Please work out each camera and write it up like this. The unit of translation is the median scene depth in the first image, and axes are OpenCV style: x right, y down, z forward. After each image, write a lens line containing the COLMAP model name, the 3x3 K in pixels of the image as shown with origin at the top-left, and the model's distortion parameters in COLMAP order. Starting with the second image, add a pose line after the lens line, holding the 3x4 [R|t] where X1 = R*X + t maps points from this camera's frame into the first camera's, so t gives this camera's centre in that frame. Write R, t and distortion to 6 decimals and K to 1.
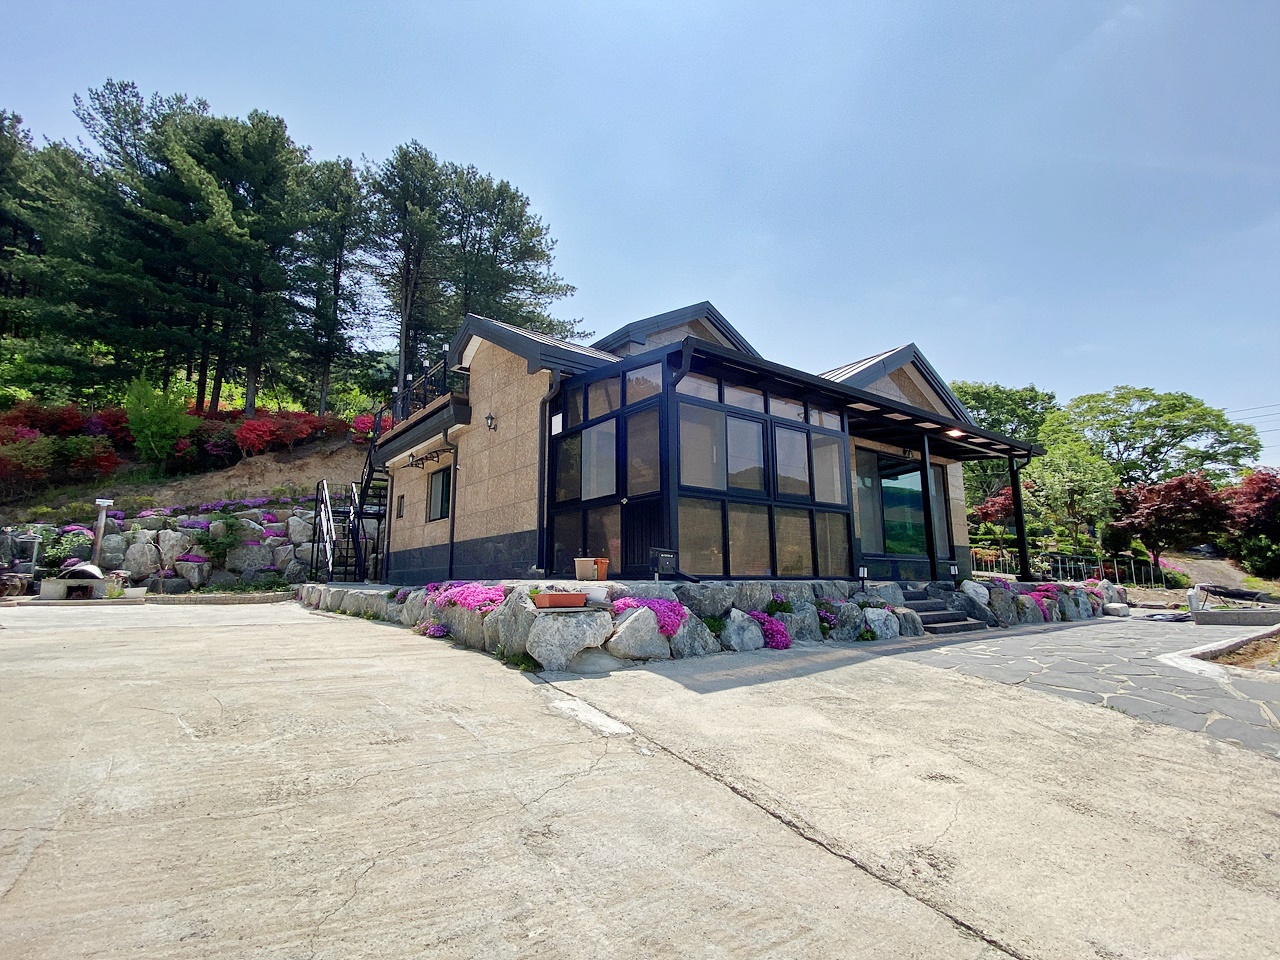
lens RADIAL K [[610.5, 0, 640.0], [0, 610.5, 480.0], [0, 0, 1]] dist [0.048476, -0.042958]
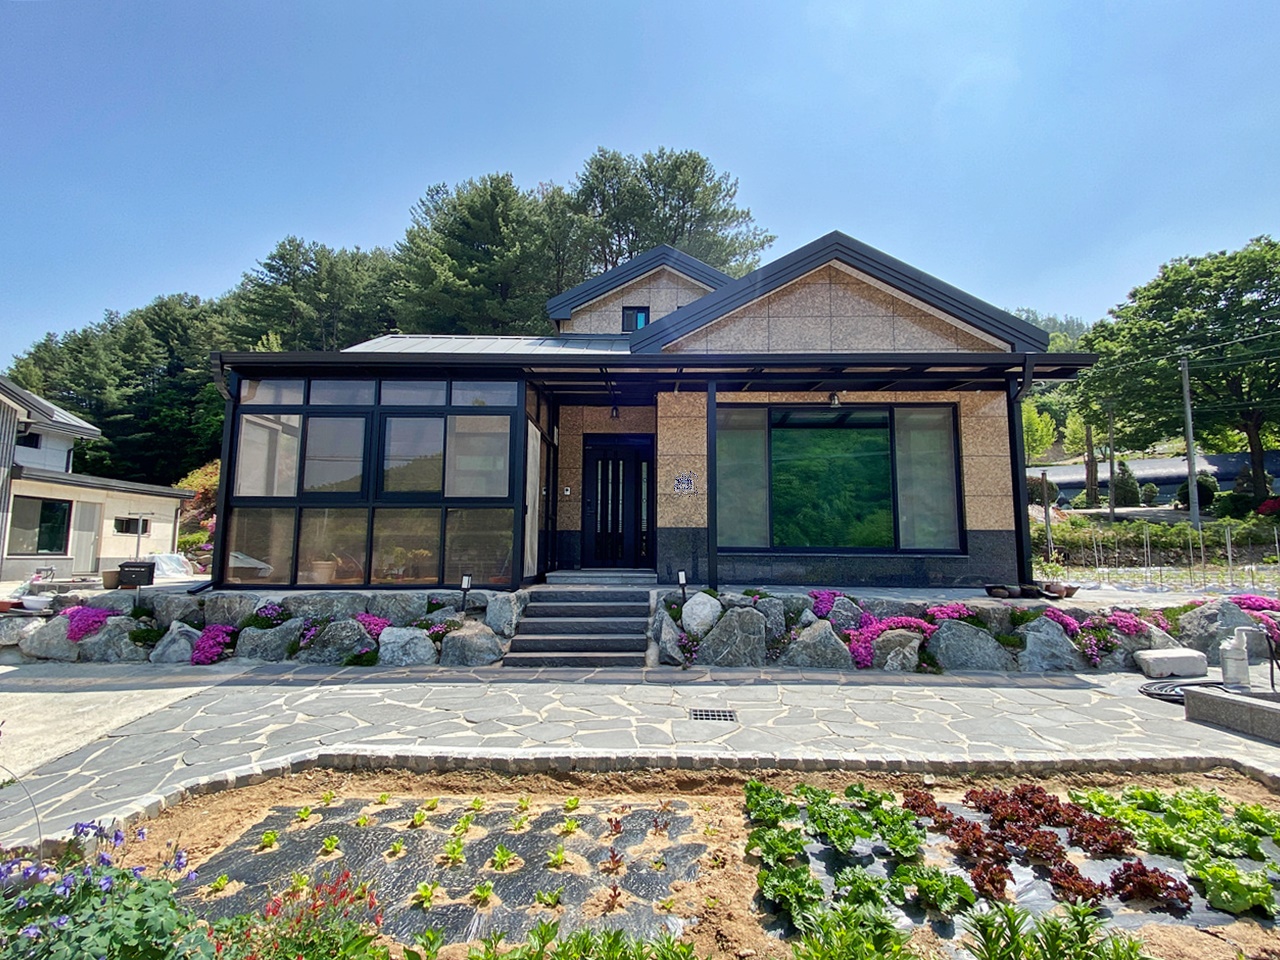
lens RADIAL K [[610.5, 0, 640.0], [0, 610.5, 480.0], [0, 0, 1]] dist [0.048476, -0.042958]
pose [[0.786464, -0.057794, -0.614926, 1.062032], [0.093568, 0.995270, 0.026130, 0.015462], [0.610507, -0.078088, 0.788152, 0.506710]]
